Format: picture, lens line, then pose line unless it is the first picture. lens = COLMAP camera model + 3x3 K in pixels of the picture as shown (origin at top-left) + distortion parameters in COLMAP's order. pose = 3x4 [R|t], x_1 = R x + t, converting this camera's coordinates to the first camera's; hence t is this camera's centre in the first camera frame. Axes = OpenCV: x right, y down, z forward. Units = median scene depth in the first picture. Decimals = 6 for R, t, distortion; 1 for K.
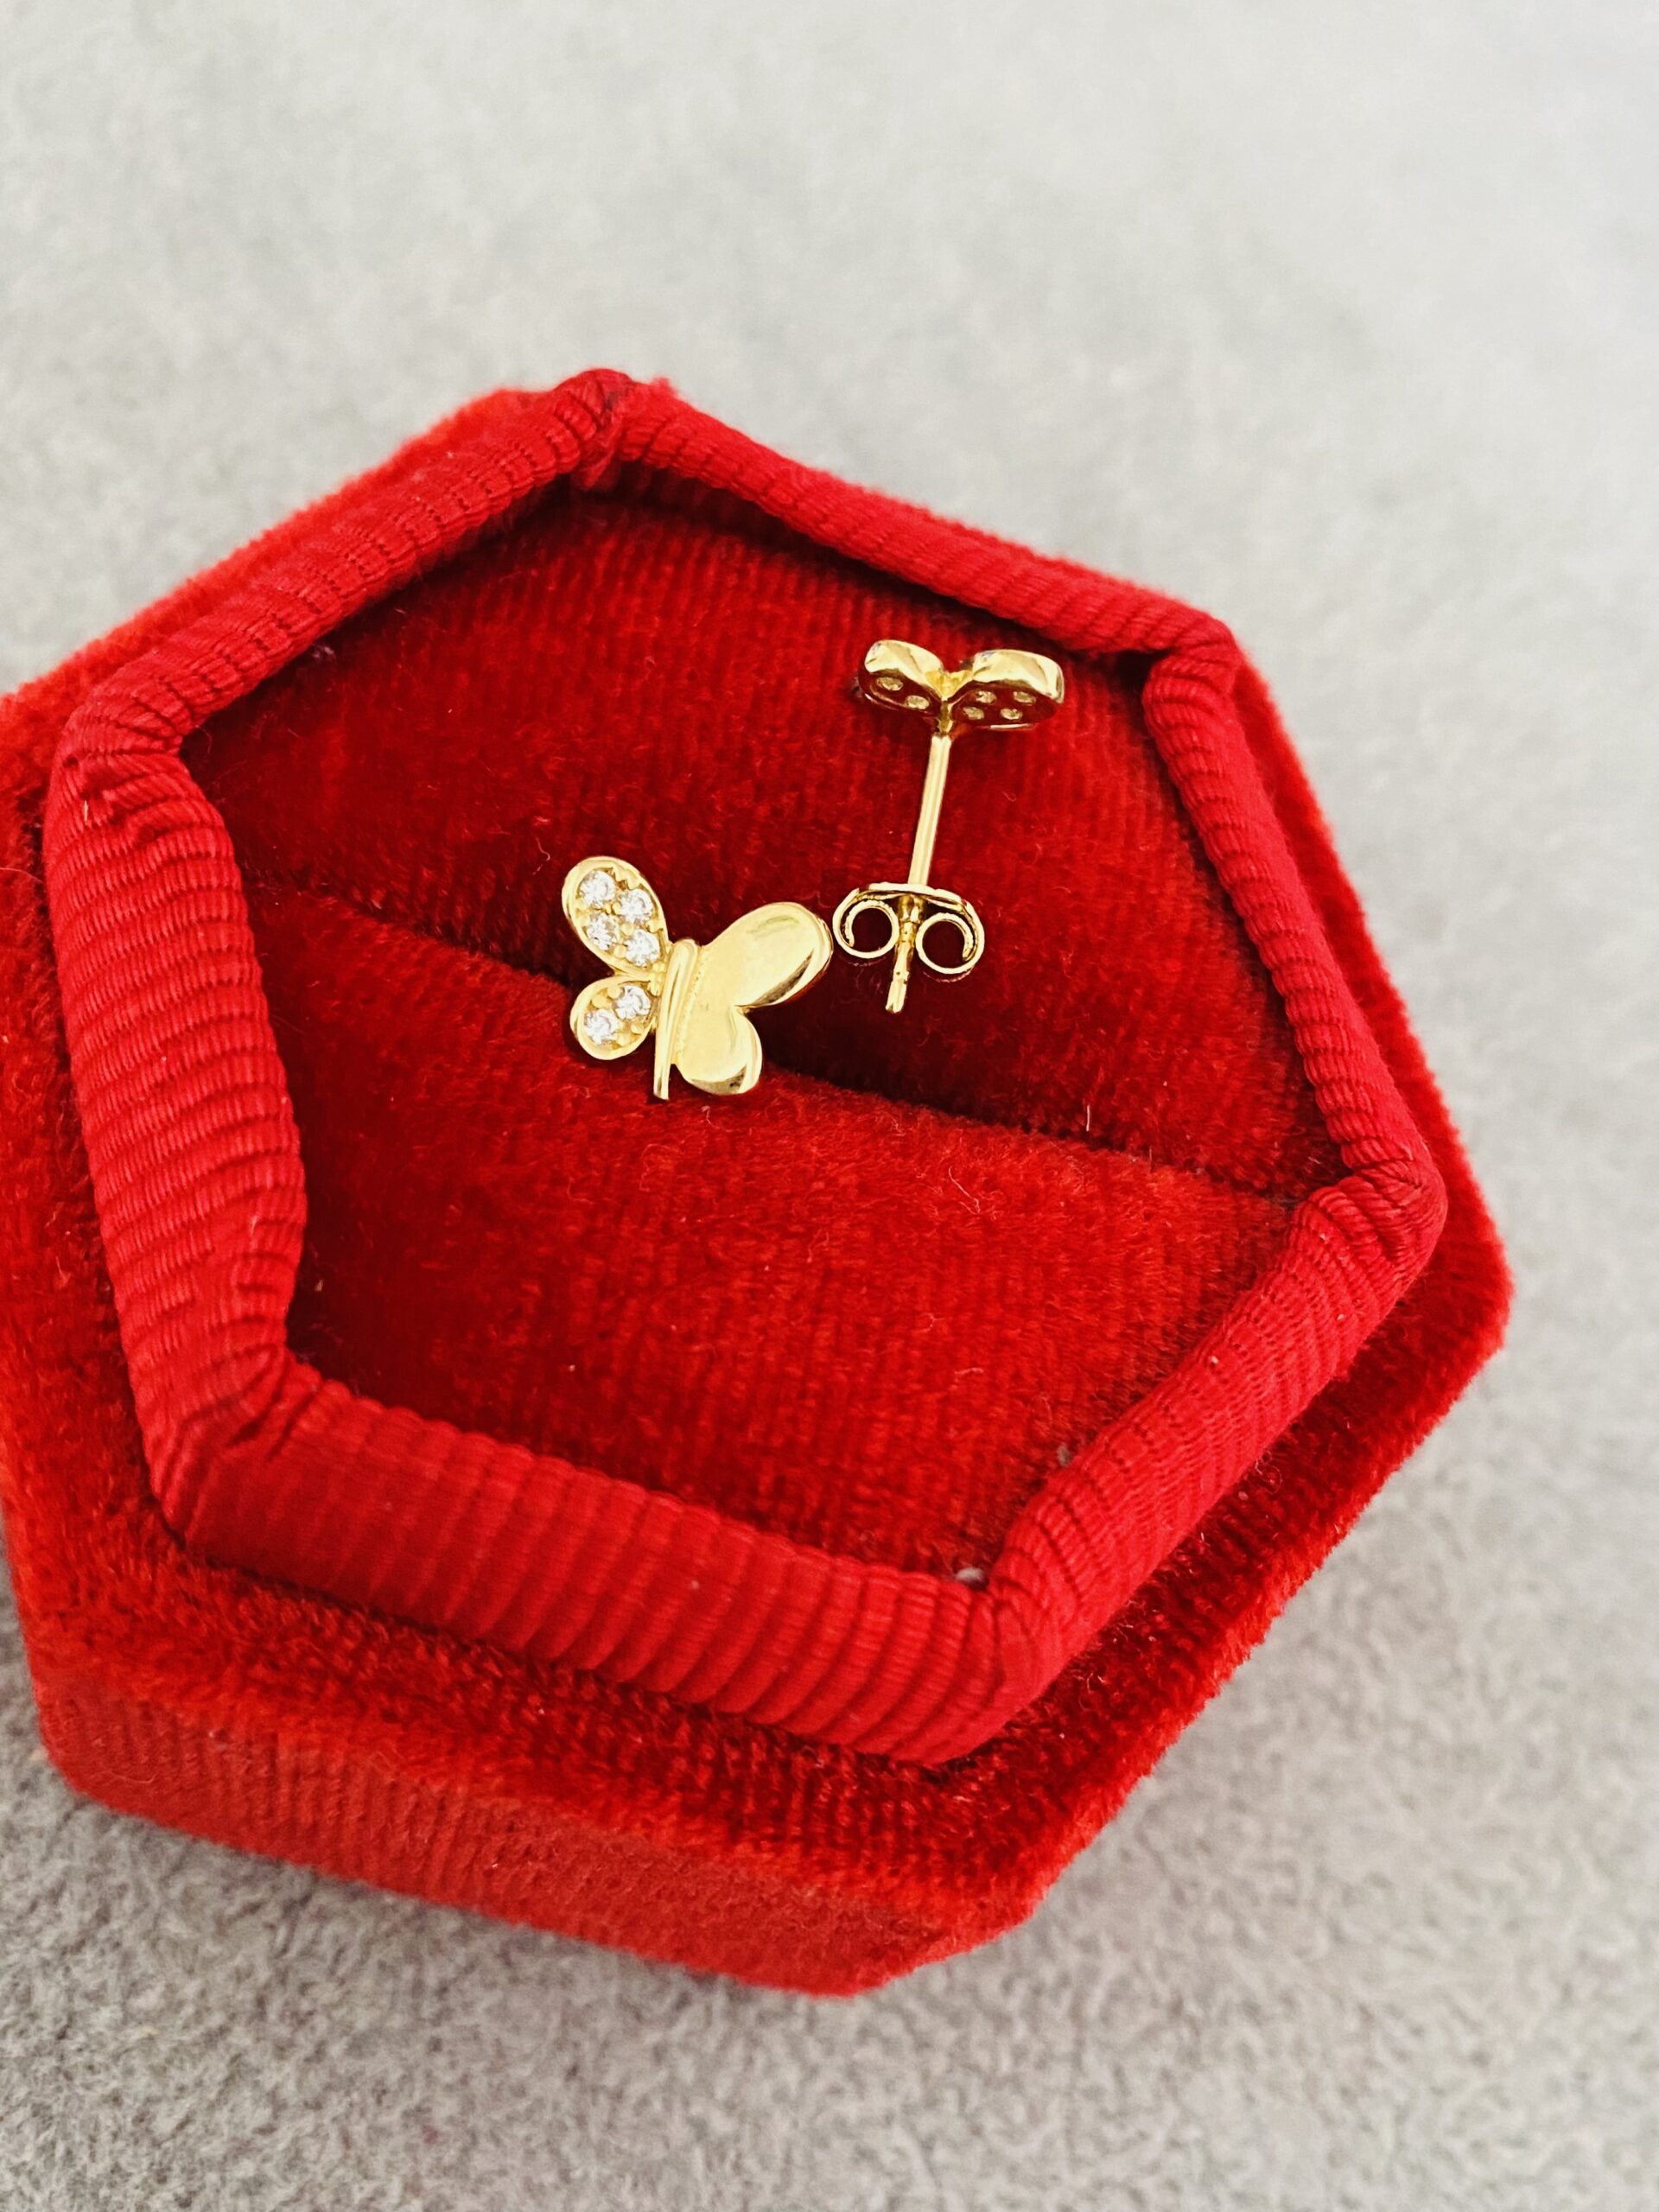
lens RADIAL K [[2330.1, 0, 854.5], [0, 2330.1, 1116.6], [0, 0, 1]] dist [0.088662, -0.406852]
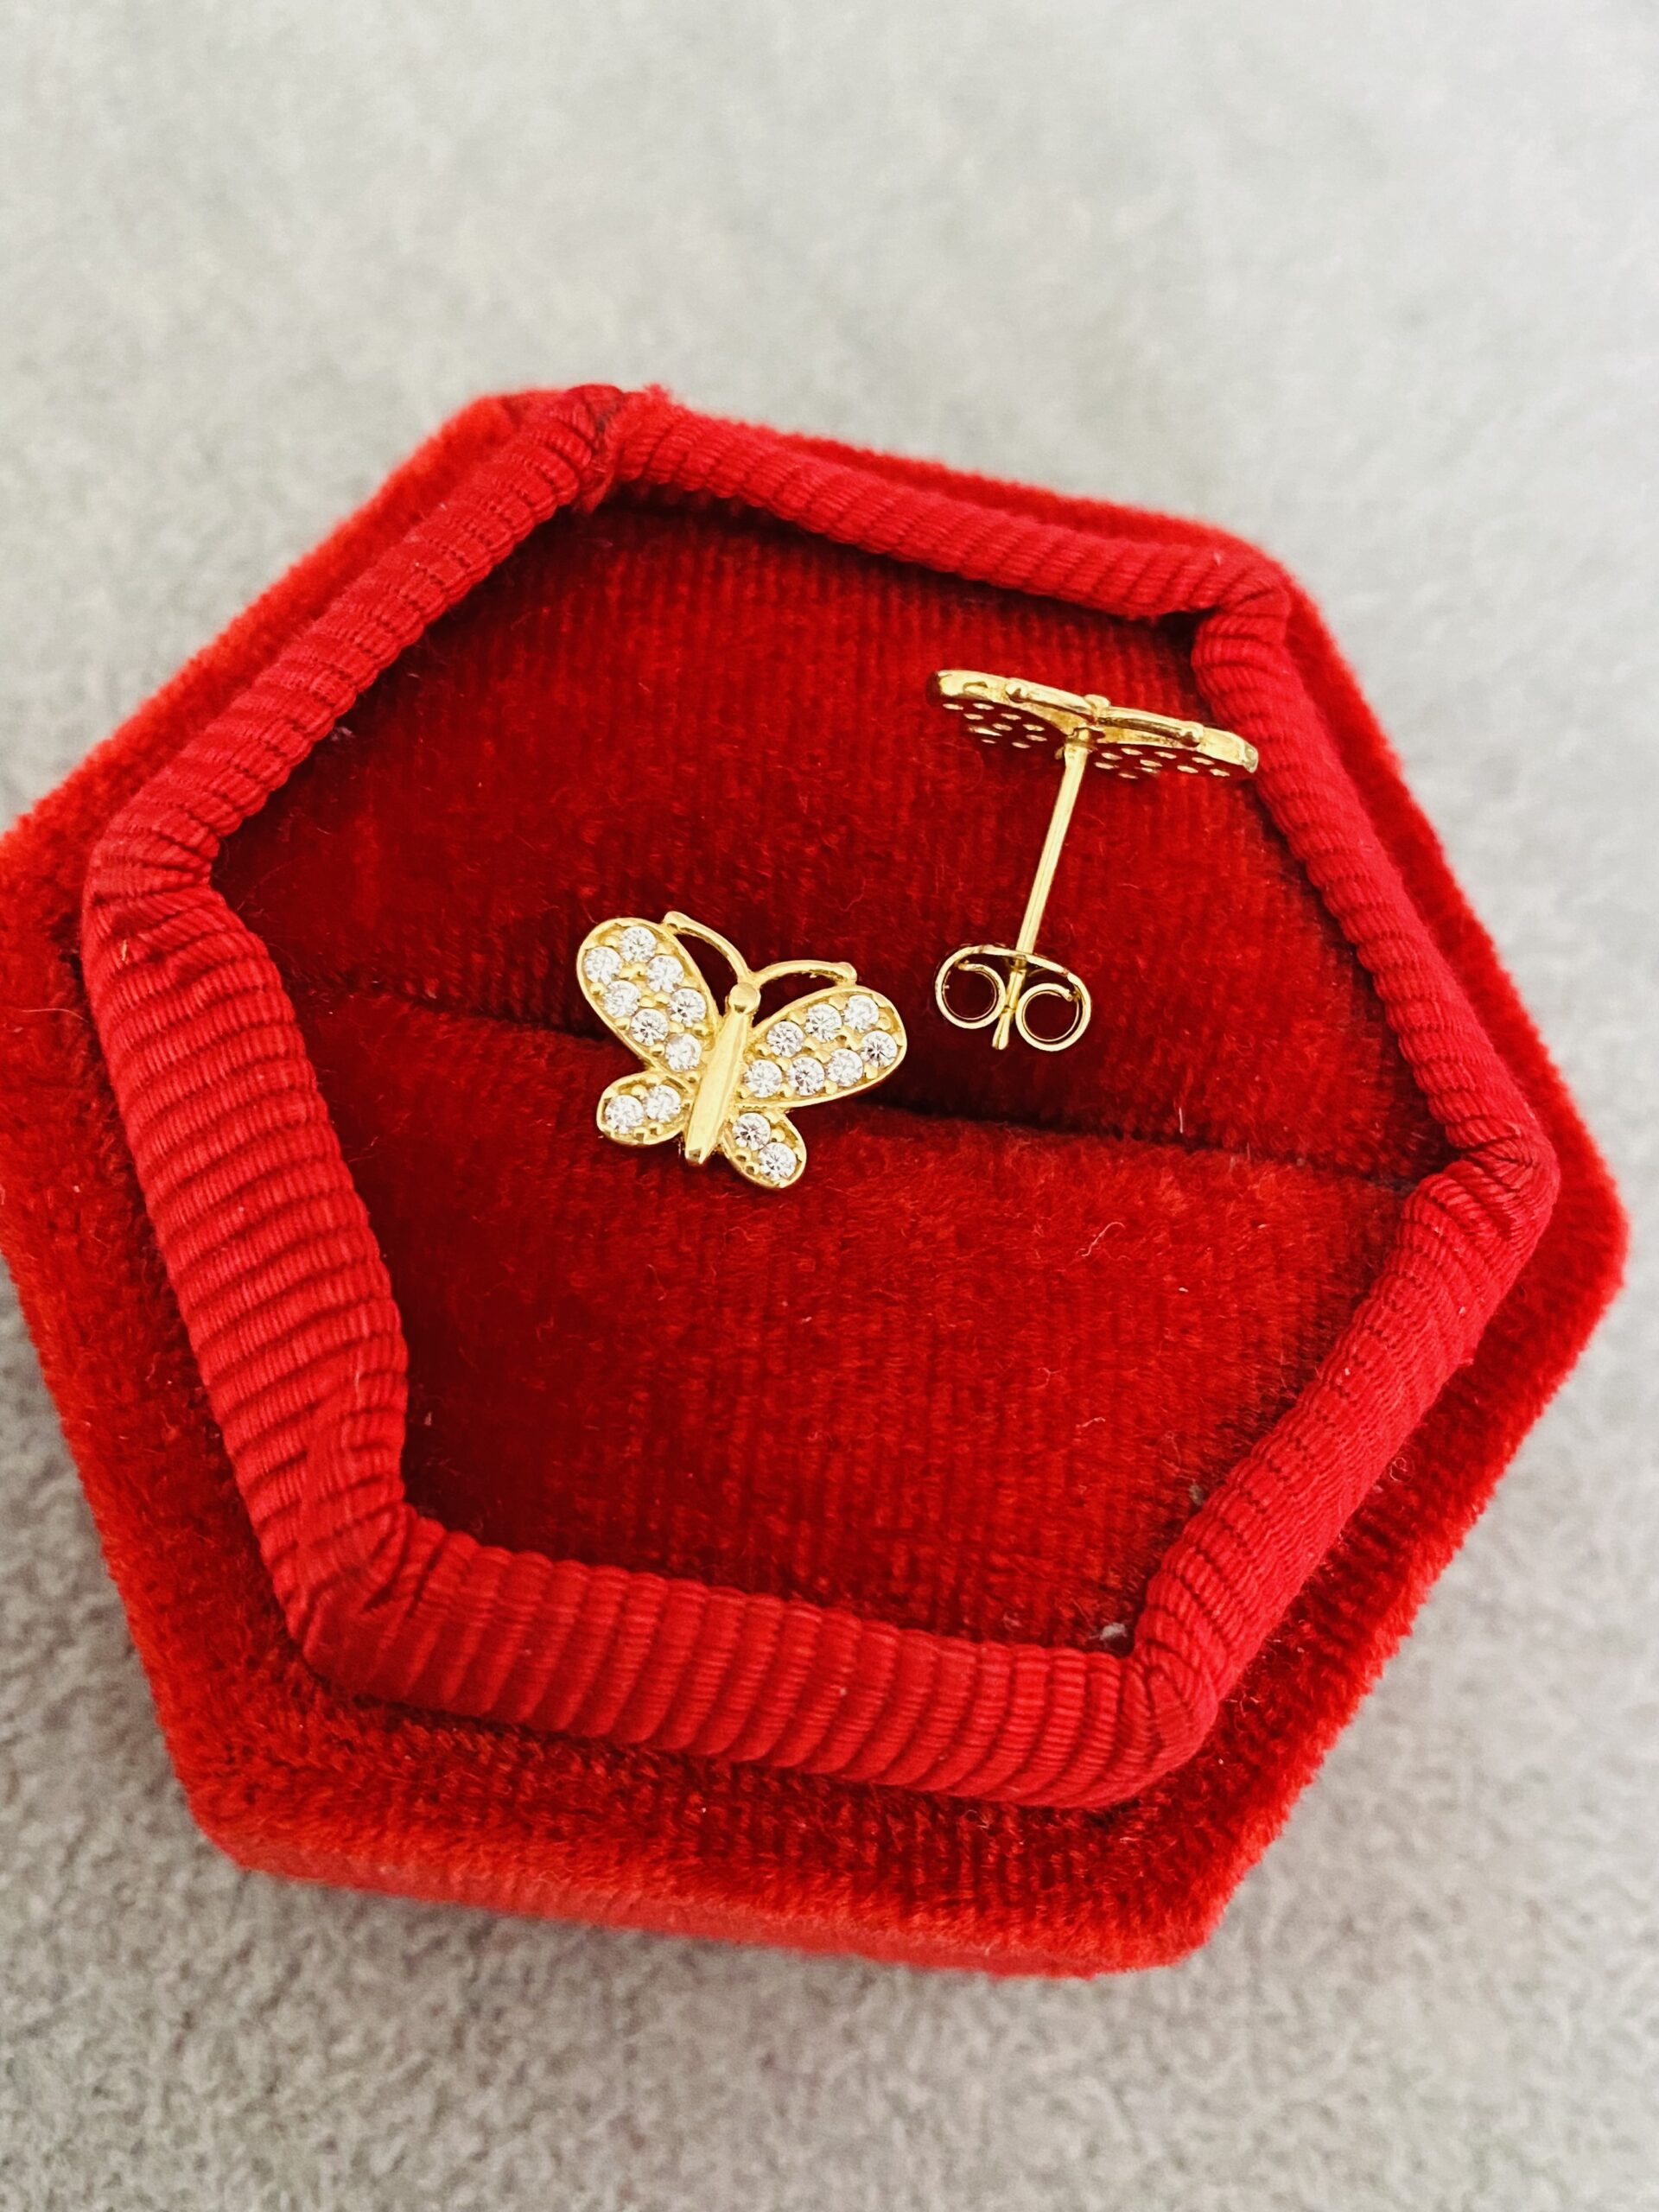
lens RADIAL K [[2318.1, 0, 856.7], [0, 2318.1, 1108.5], [0, 0, 1]] dist [0.086412, -0.415449]
pose [[0.993271, -0.110970, -0.033137, -0.001741], [0.113862, 0.988007, 0.104297, -0.125012], [0.021166, -0.107369, 0.993994, 0.037032]]
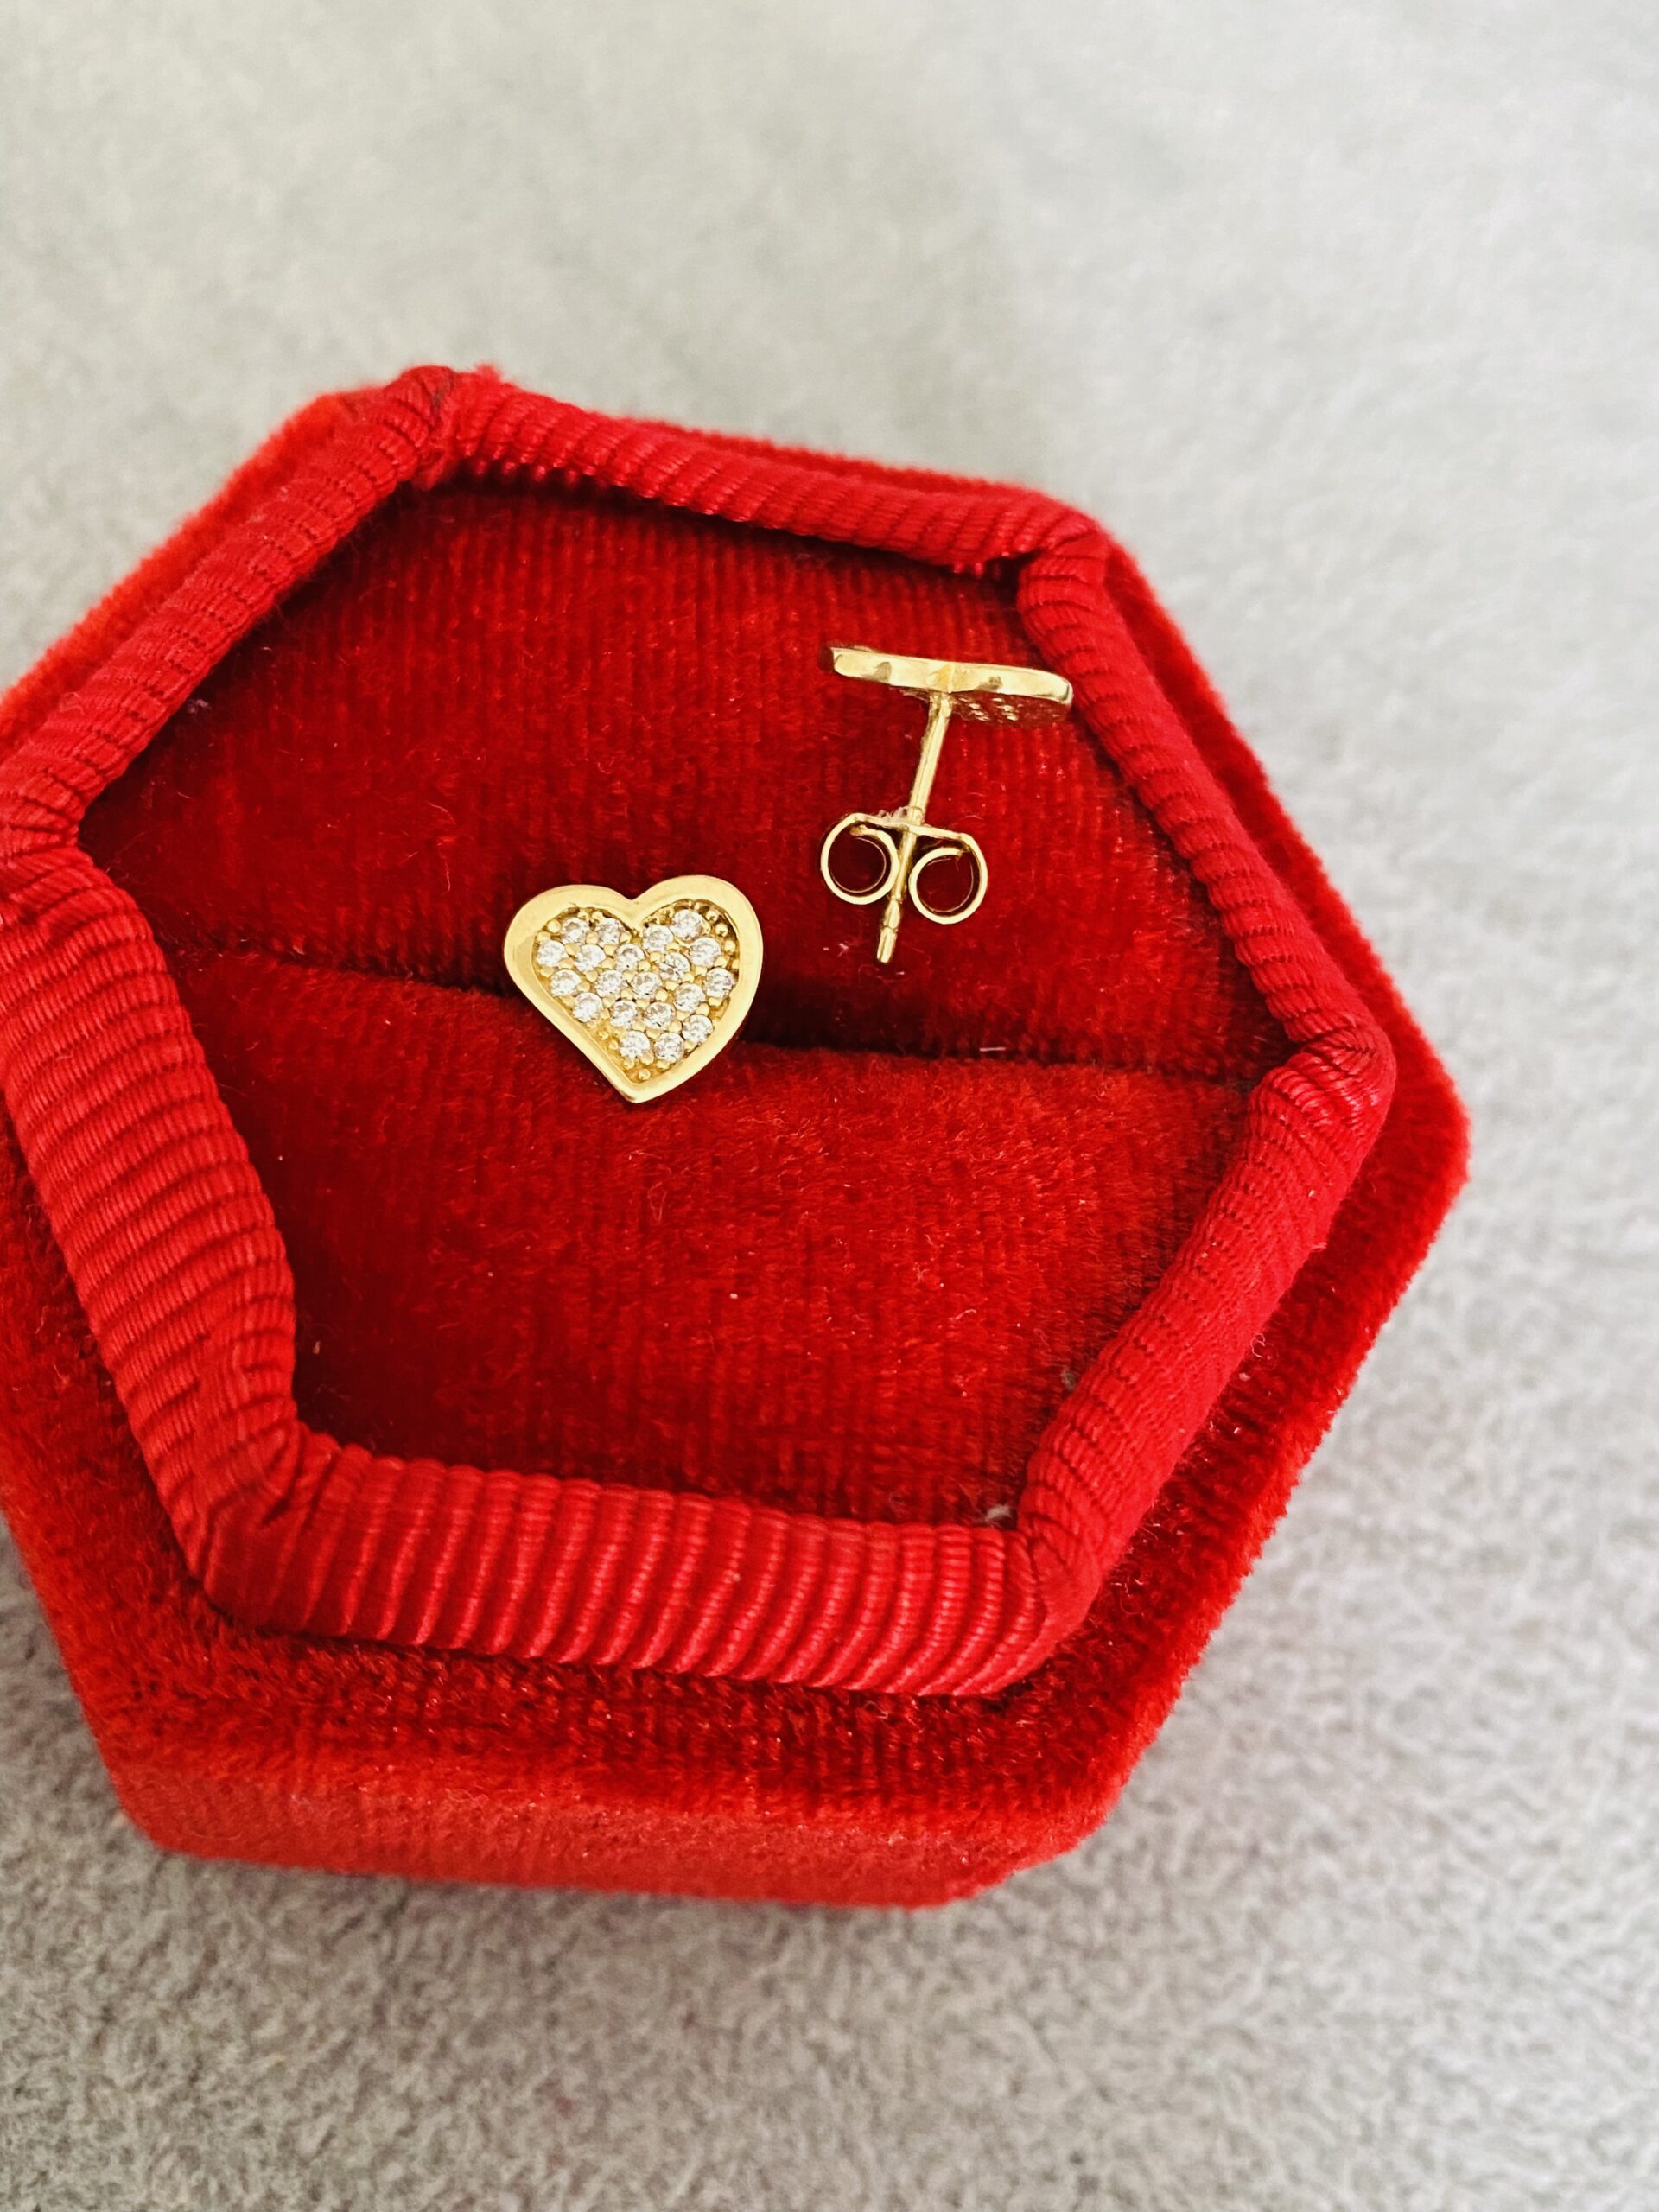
lens RADIAL K [[2334.4, 0, 833.2], [0, 2334.4, 1091.7], [0, 0, 1]] dist [0.088695, -0.439564]
pose [[0.985239, -0.170415, 0.016191, -0.005964], [0.169097, 0.983592, 0.062874, -0.055920], [-0.026640, -0.059208, 0.997890, -0.008606]]
